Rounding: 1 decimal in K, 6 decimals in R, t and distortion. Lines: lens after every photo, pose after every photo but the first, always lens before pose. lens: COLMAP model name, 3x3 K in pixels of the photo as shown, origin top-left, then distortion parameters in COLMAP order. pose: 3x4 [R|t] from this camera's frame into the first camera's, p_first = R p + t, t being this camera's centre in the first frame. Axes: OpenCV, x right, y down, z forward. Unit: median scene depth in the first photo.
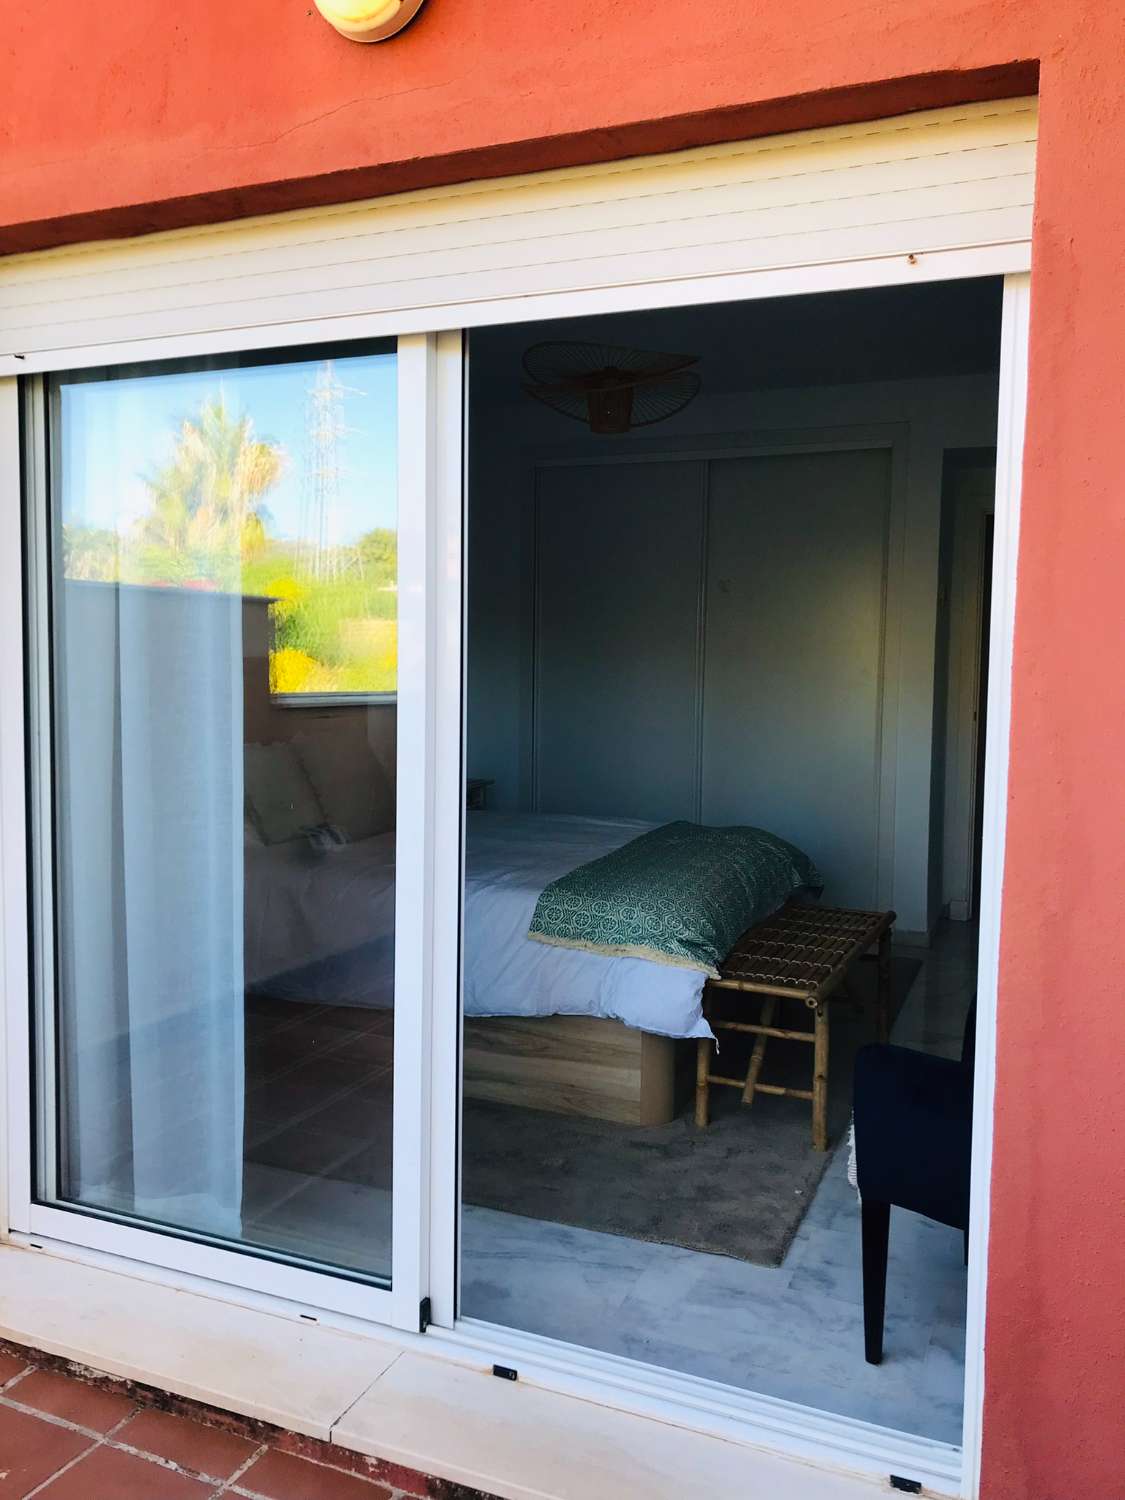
lens RADIAL K [[1215.9, 0, 562.5], [0, 1215.9, 750.0], [0, 0, 1]] dist [-0.005045, -0.005370]
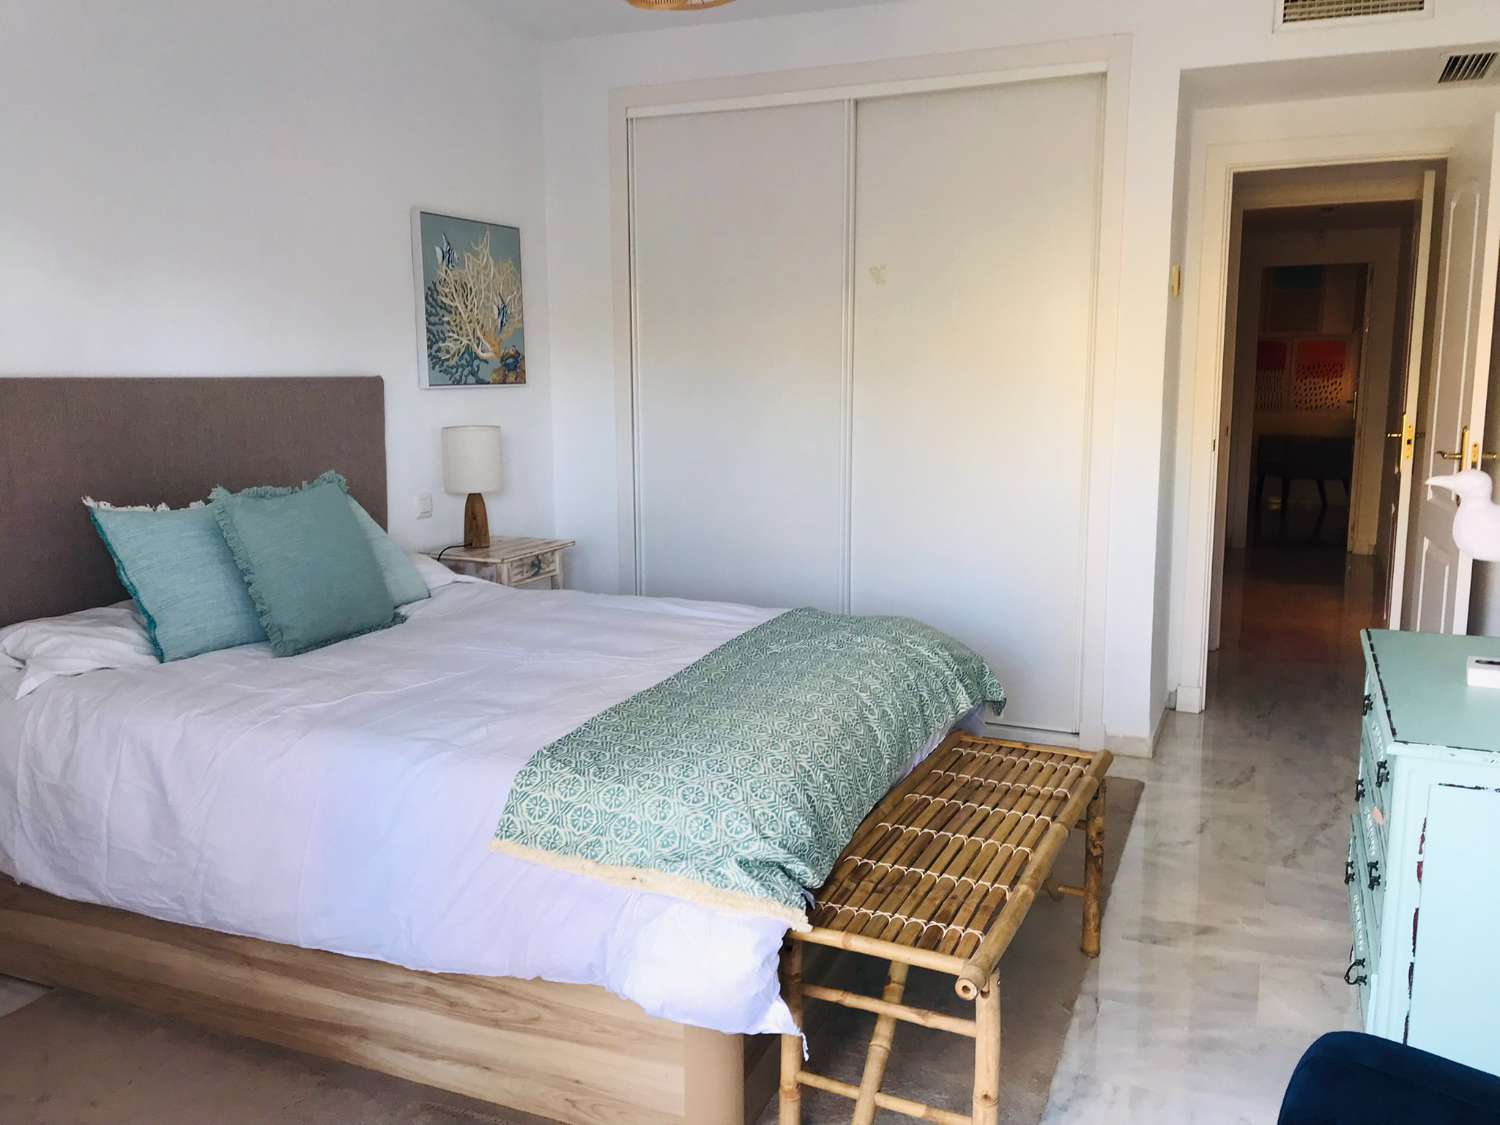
lens RADIAL K [[1215.9, 0, 723.5], [0, 1215.9, 564.1], [0, 0, 1]] dist [-0.005045, -0.005370]
pose [[0.999420, -0.012294, -0.031756, 0.105449], [0.014690, 0.996973, 0.076351, -0.028002], [0.030722, -0.076773, 0.996575, 0.424978]]
